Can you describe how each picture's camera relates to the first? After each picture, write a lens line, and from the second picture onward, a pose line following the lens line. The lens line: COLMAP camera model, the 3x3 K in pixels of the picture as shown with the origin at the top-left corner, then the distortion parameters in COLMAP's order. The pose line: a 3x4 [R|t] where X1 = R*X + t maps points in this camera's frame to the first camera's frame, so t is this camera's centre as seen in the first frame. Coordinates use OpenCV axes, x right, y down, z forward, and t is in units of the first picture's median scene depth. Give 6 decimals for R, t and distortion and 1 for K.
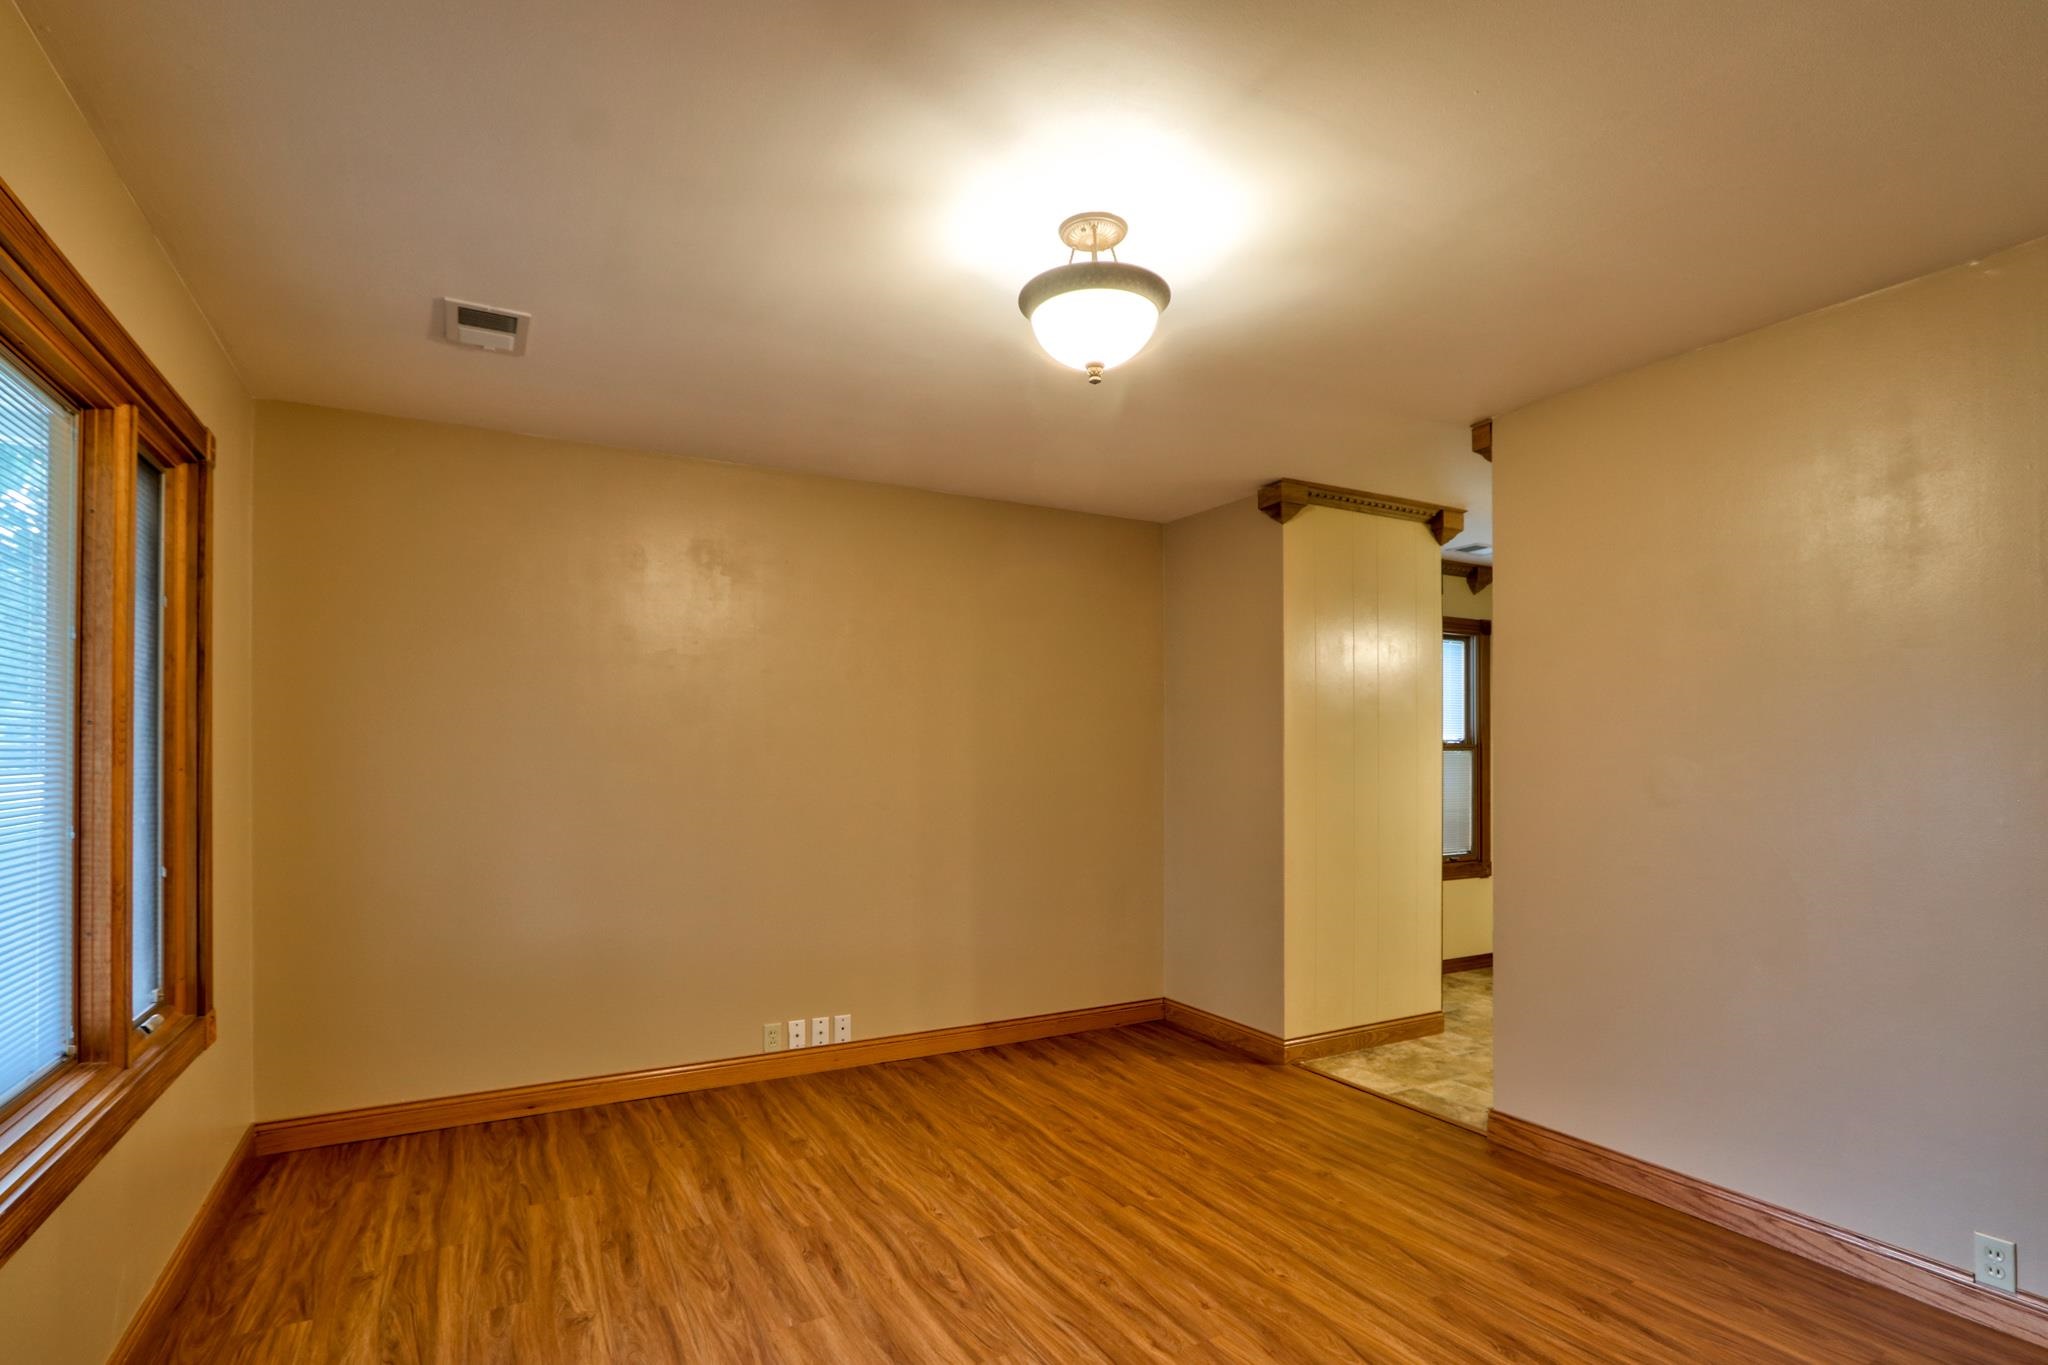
lens RADIAL K [[993.4, 0, 1013.4], [0, 993.4, 747.6], [0, 0, 1]] dist [-0.024087, 0.000481]
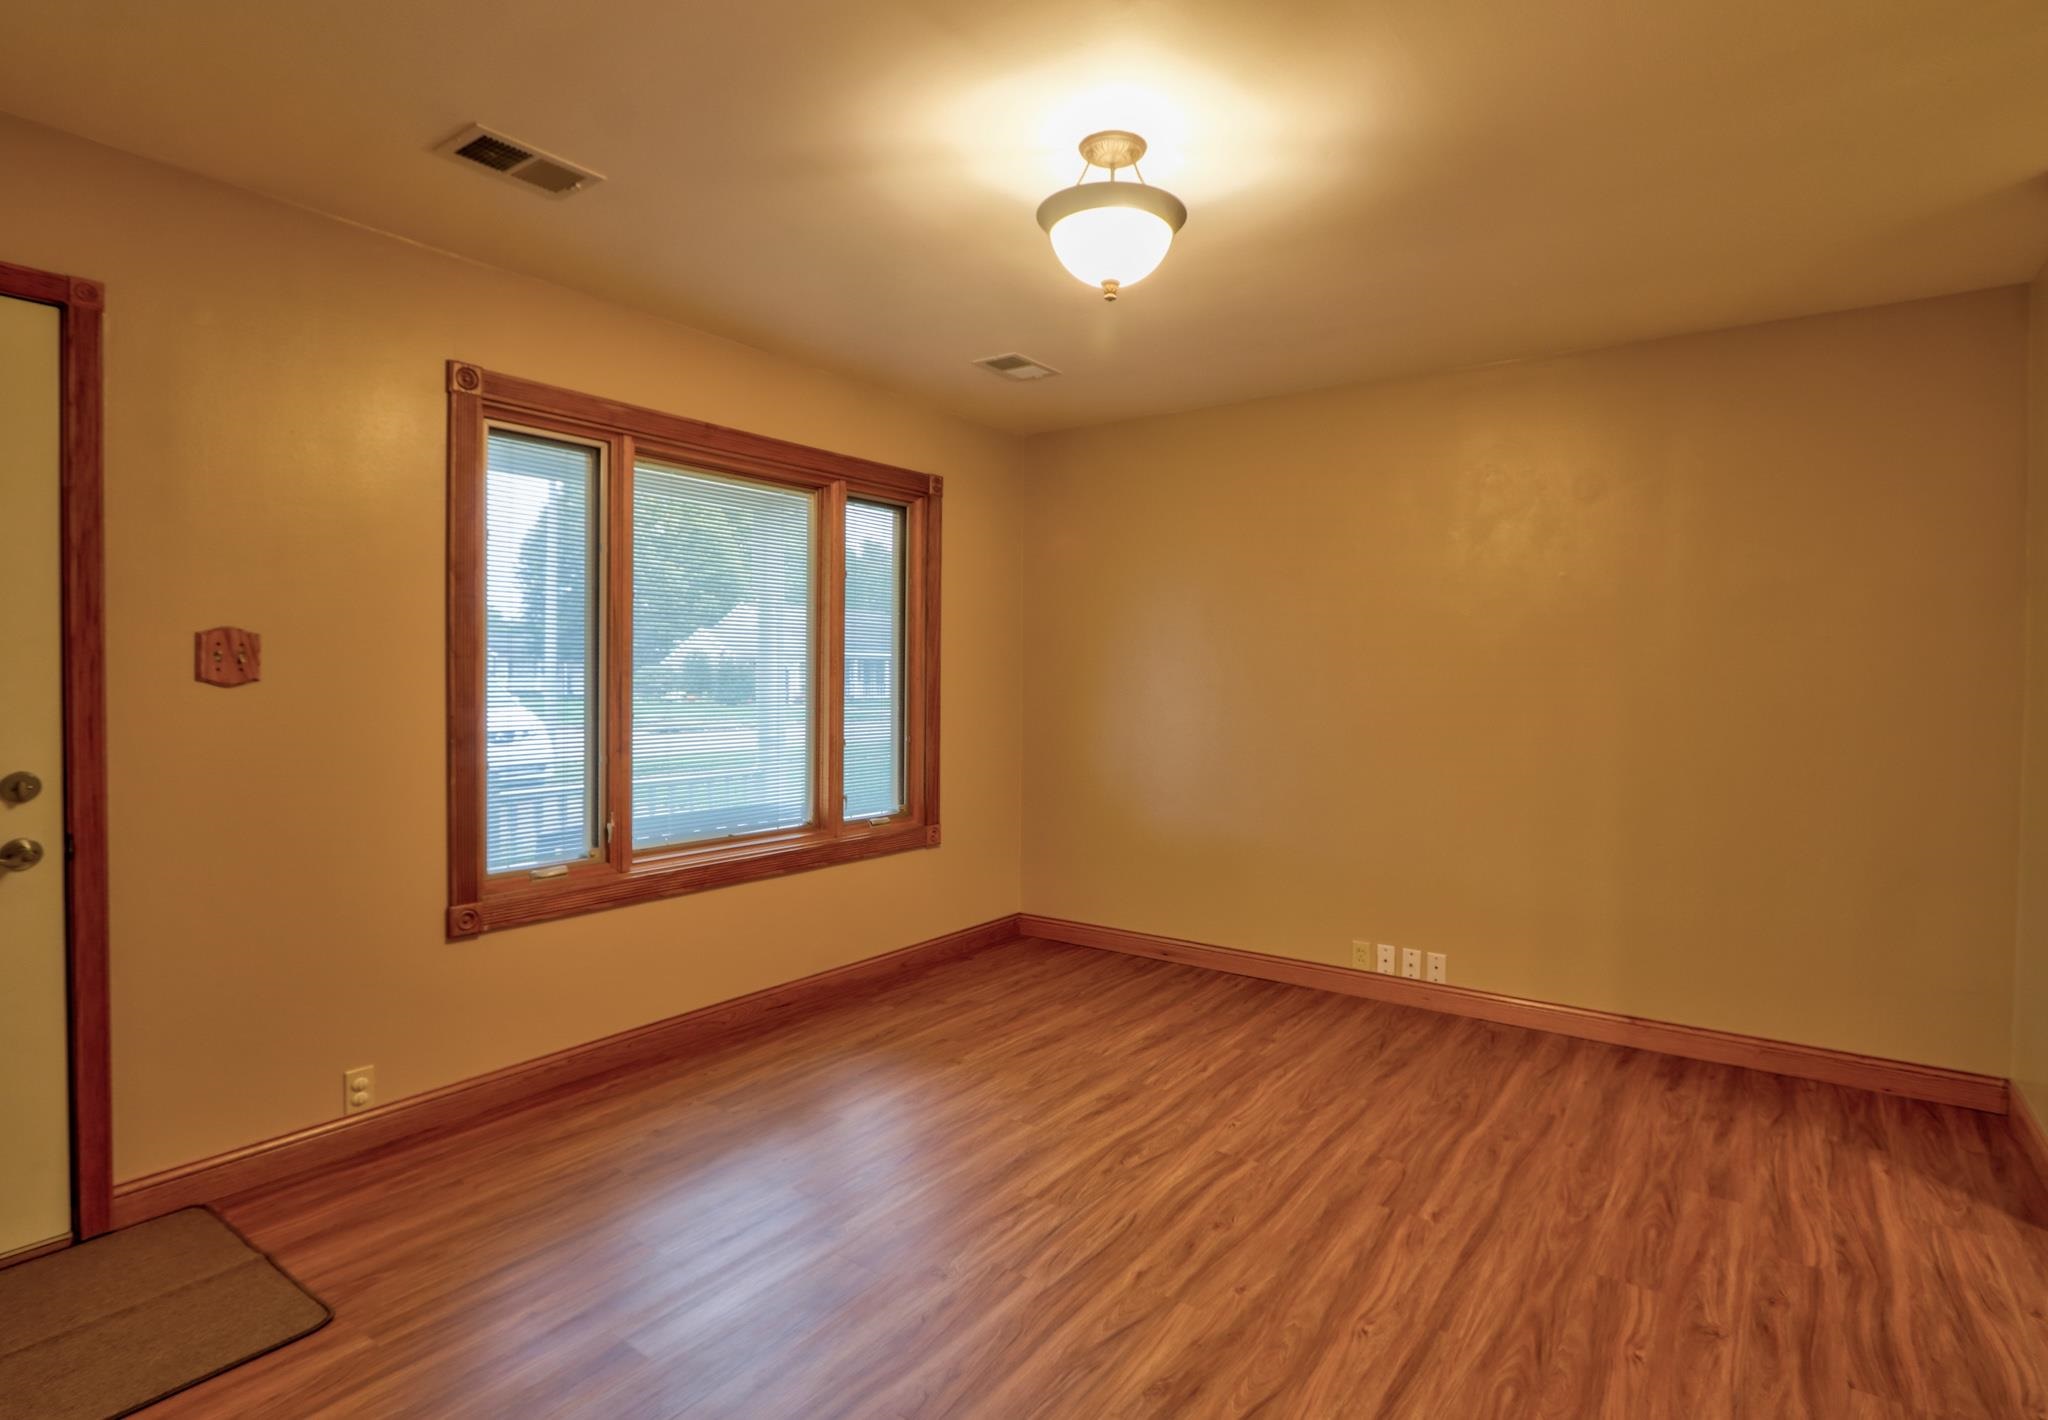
lens RADIAL K [[1035.8, 0, 1024.2], [0, 1035.8, 685.9], [0, 0, 1]] dist [-0.026030, -0.000148]
pose [[0.423587, 0.010866, -0.905790, 0.790666], [0.003709, 0.999899, 0.013730, 0.009311], [0.905848, -0.009175, 0.423504, 0.369122]]
